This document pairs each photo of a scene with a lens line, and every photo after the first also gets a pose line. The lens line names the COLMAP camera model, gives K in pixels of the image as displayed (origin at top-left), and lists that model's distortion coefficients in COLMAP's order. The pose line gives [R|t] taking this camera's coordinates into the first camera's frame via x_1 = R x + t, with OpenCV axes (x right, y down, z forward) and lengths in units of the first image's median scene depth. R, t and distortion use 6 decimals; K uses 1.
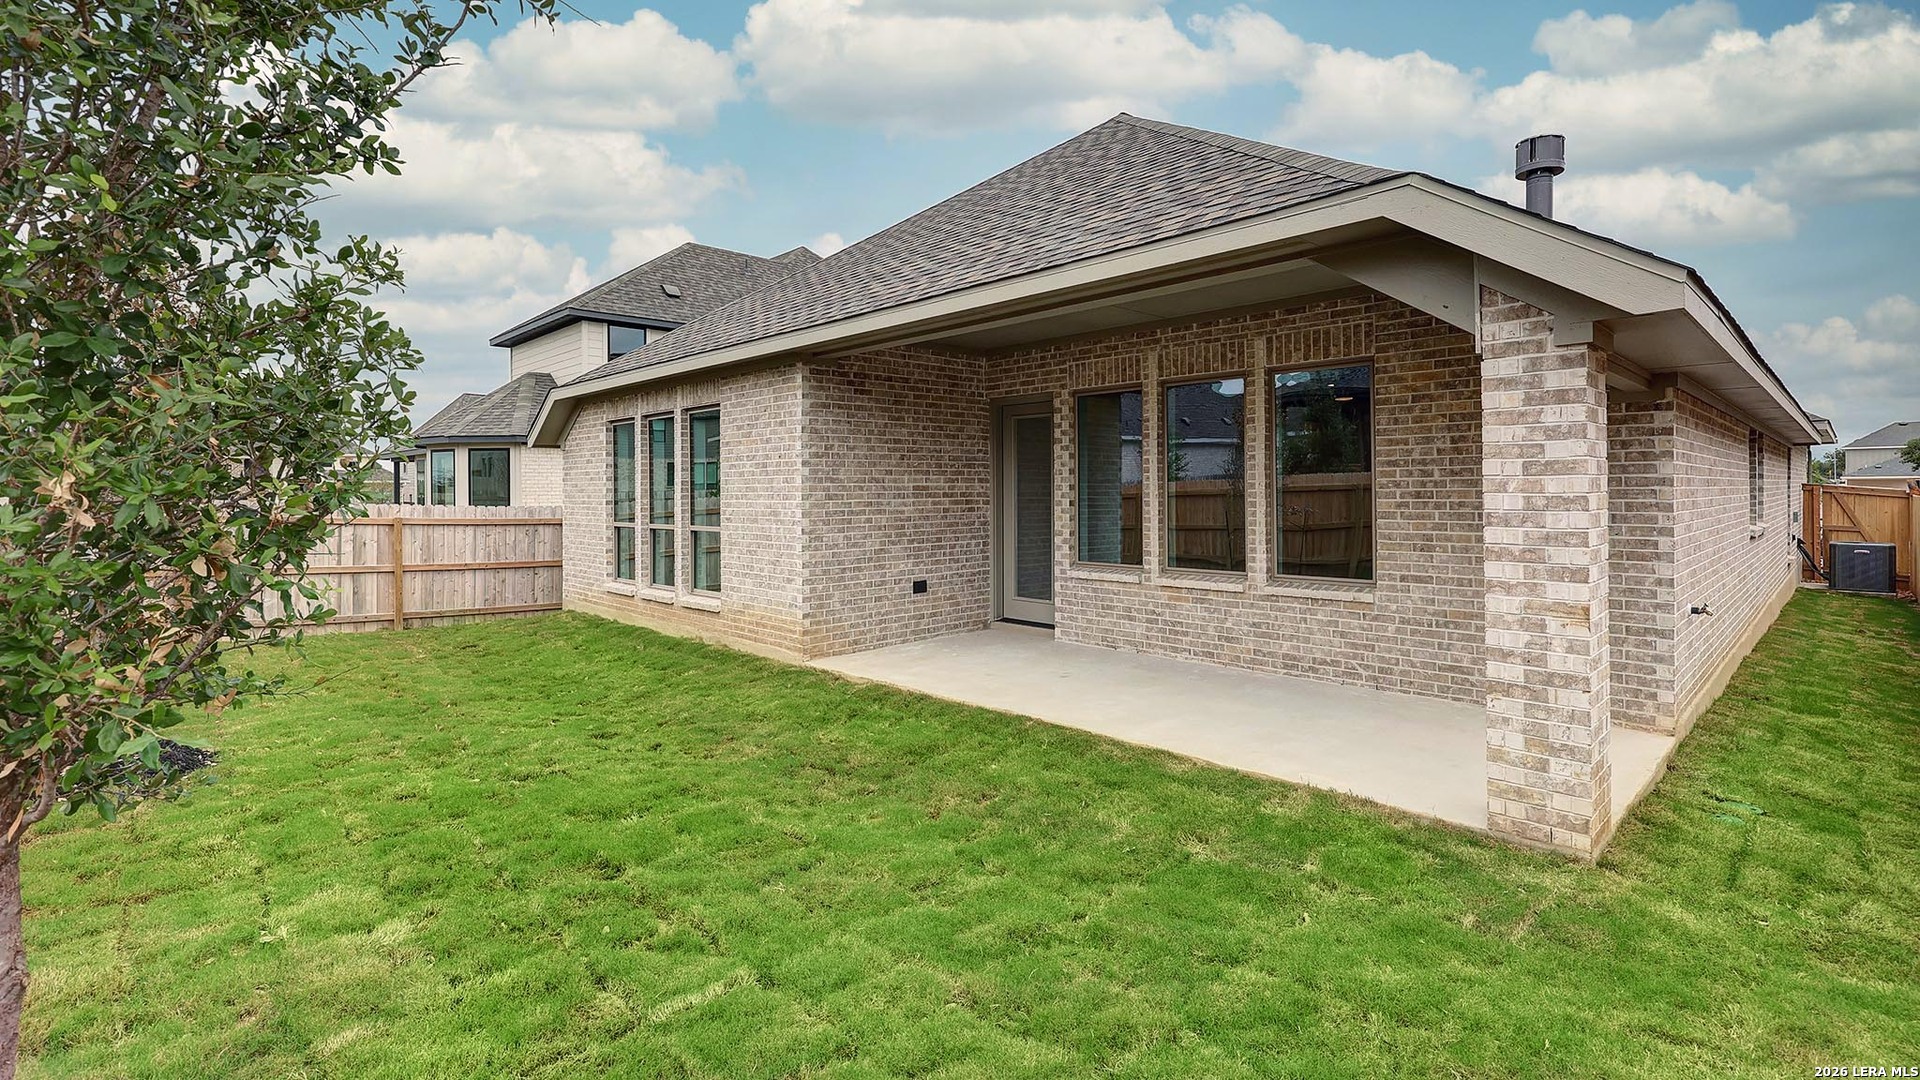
lens RADIAL K [[880.3, 0, 968.2], [0, 880.3, 488.8], [0, 0, 1]] dist [-0.013890, -0.000036]
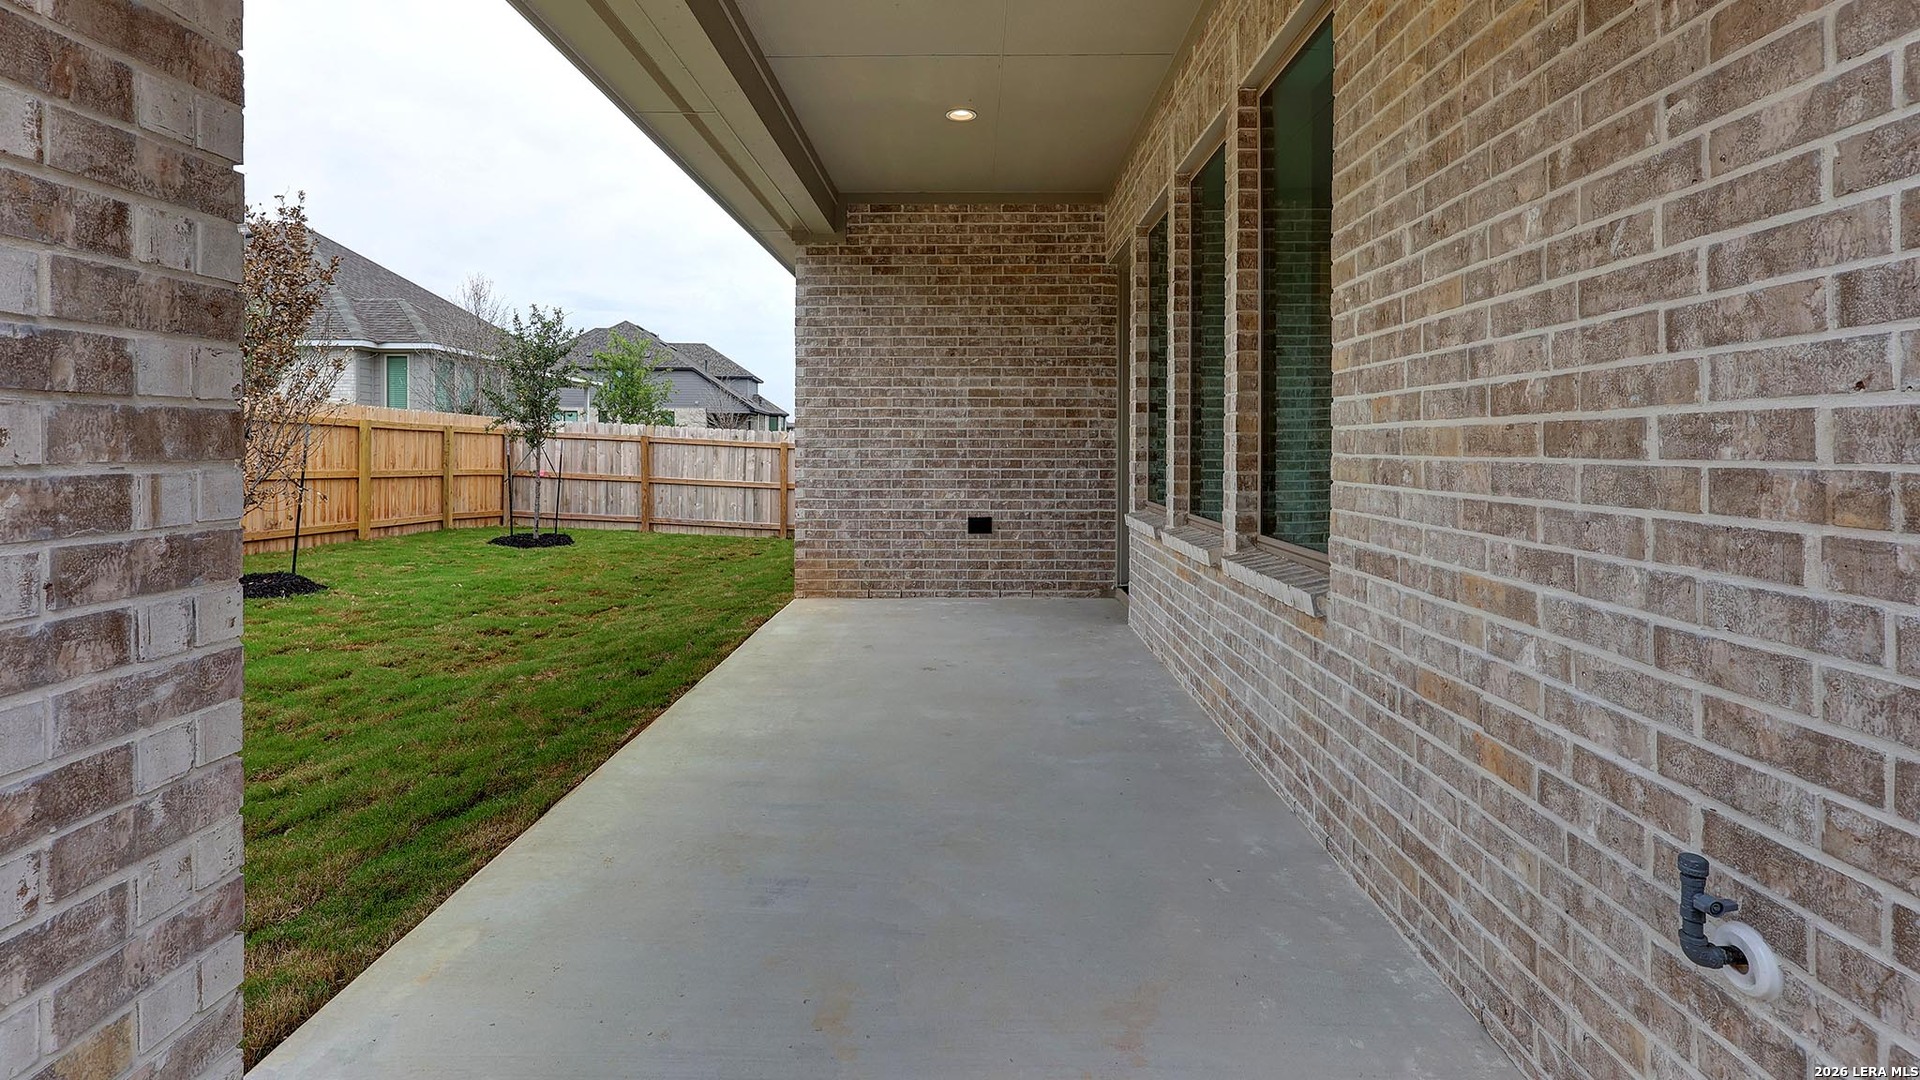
lens RADIAL K [[880.3, 0, 949.3], [0, 880.3, 452.6], [0, 0, 1]] dist [-0.013890, -0.000036]
pose [[0.698538, 0.014306, -0.715430, 0.471119], [-0.007661, 0.999892, 0.012514, 0.041685], [0.715532, -0.003261, 0.698572, 0.472158]]
